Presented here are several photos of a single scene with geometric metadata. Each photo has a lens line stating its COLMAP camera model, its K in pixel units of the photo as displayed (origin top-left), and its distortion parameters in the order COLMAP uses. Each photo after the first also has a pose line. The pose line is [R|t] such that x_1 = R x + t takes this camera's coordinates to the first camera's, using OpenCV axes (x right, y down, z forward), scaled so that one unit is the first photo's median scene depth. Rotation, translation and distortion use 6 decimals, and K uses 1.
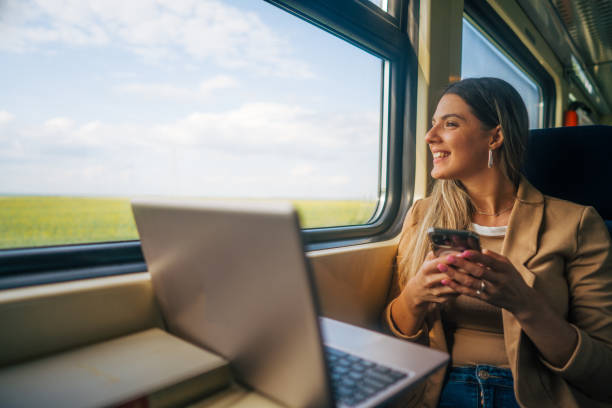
lens RADIAL K [[408.4, 0, 281.1], [0, 408.4, 203.3], [0, 0, 1]] dist [0.005368, 0.003112]
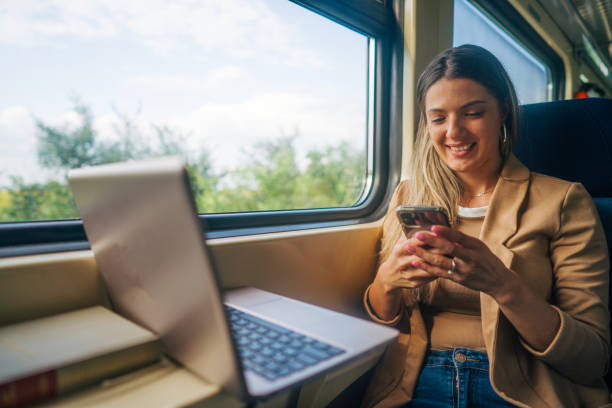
lens RADIAL K [[408.4, 0, 281.1], [0, 408.4, 203.3], [0, 0, 1]] dist [0.005368, 0.003112]
pose [[0.999425, -0.006645, -0.033244, 0.095527], [0.007345, 0.999753, 0.020991, 0.027561], [0.033096, -0.021223, 0.999227, 0.027439]]
